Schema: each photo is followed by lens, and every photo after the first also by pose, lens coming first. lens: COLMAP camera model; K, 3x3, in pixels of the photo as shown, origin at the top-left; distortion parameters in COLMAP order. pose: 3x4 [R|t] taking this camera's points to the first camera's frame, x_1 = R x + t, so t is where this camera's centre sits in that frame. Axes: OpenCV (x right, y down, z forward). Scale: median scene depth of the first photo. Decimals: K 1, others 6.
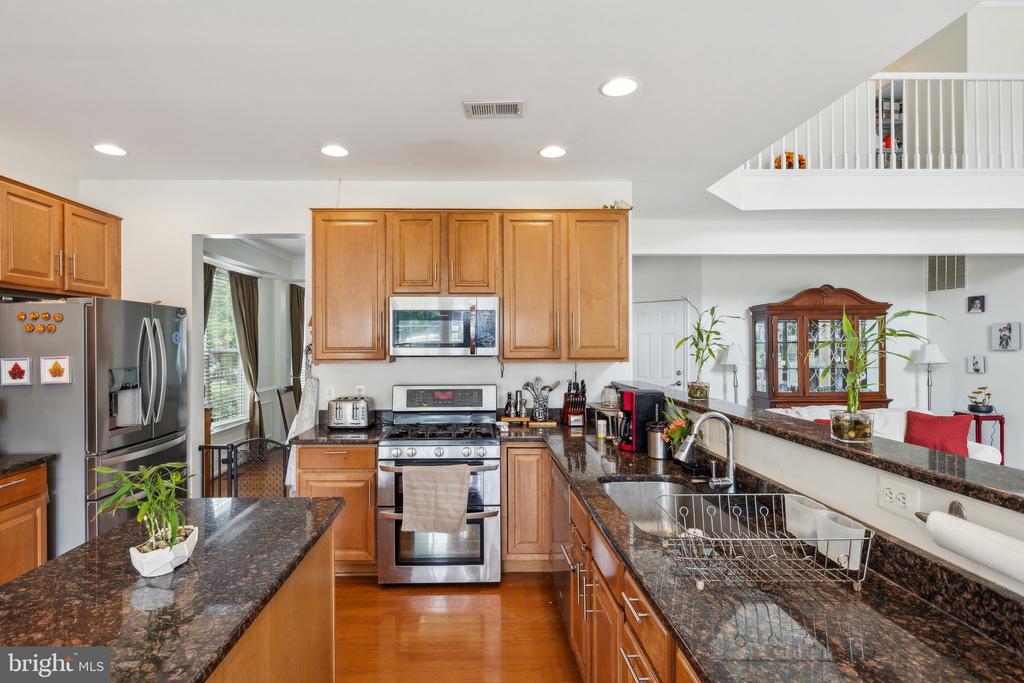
lens RADIAL K [[507.1, 0, 496.5], [0, 507.1, 342.9], [0, 0, 1]] dist [0.002172, 0.000625]
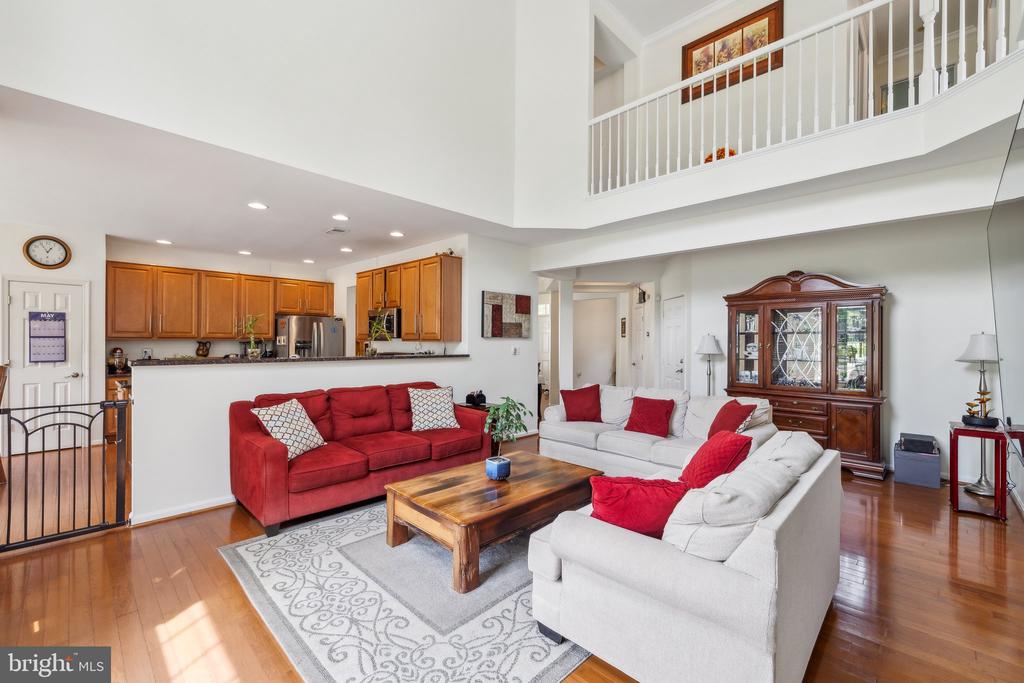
lens RADIAL K [[436.3, 0, 512.0], [0, 436.3, 341.5], [0, 0, 1]] dist [0.002110, 0.000745]
pose [[0.698401, 0.011061, -0.715621, 1.435072], [-0.009230, 0.999937, 0.006447, 0.025882], [0.715647, 0.002103, 0.698459, 0.112822]]
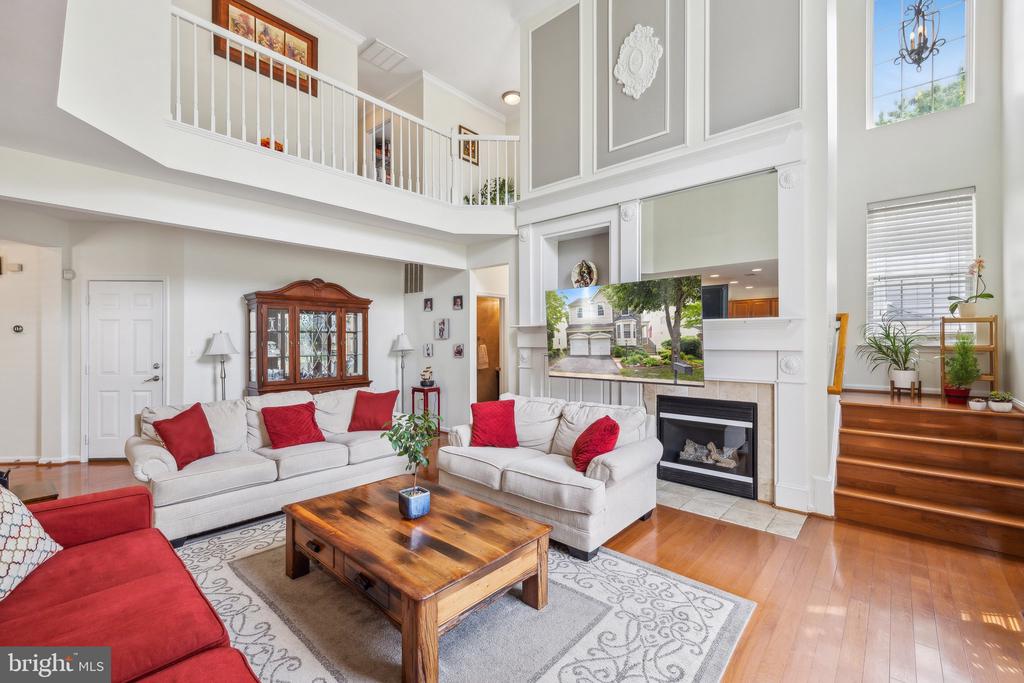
lens RADIAL K [[431.0, 0, 509.4], [0, 431.0, 338.6], [0, 0, 1]] dist [-0.000379, 0.000204]
pose [[0.680419, 0.005414, 0.732804, 0.428649], [-0.000888, 0.999978, -0.006564, 0.032055], [-0.732823, 0.003816, 0.680408, 0.132976]]
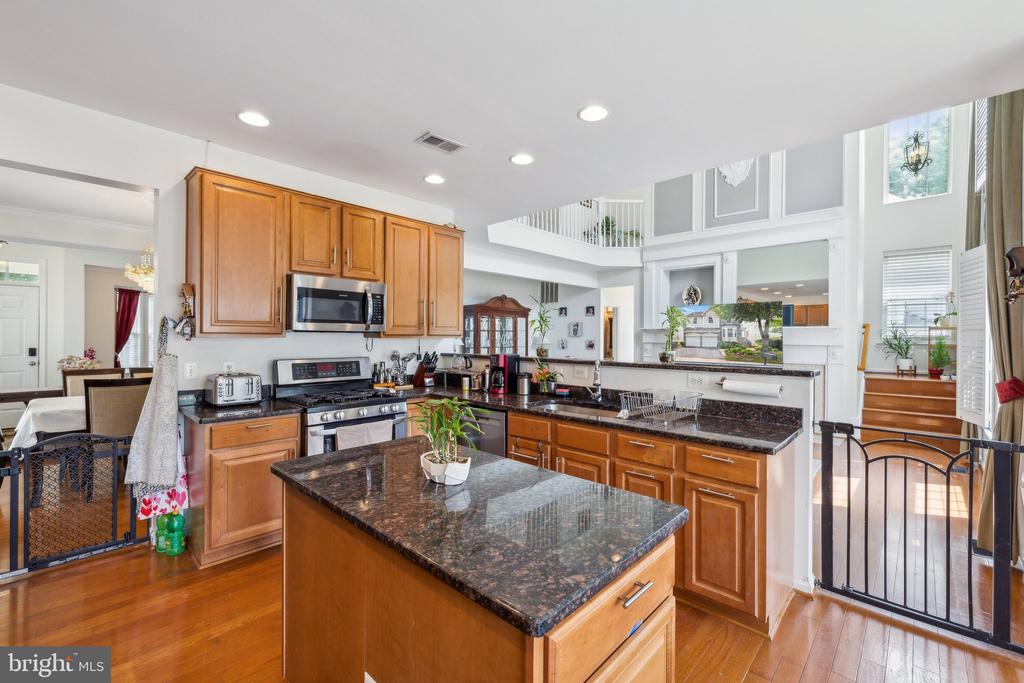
lens RADIAL K [[425.1, 0, 512.4], [0, 425.1, 336.2], [0, 0, 1]] dist [-0.001429, 0.000324]
pose [[0.705968, 0.009400, 0.708181, -0.460842], [-0.009807, 0.999946, -0.003496, 0.033344], [-0.708176, -0.004477, 0.706022, 0.055349]]
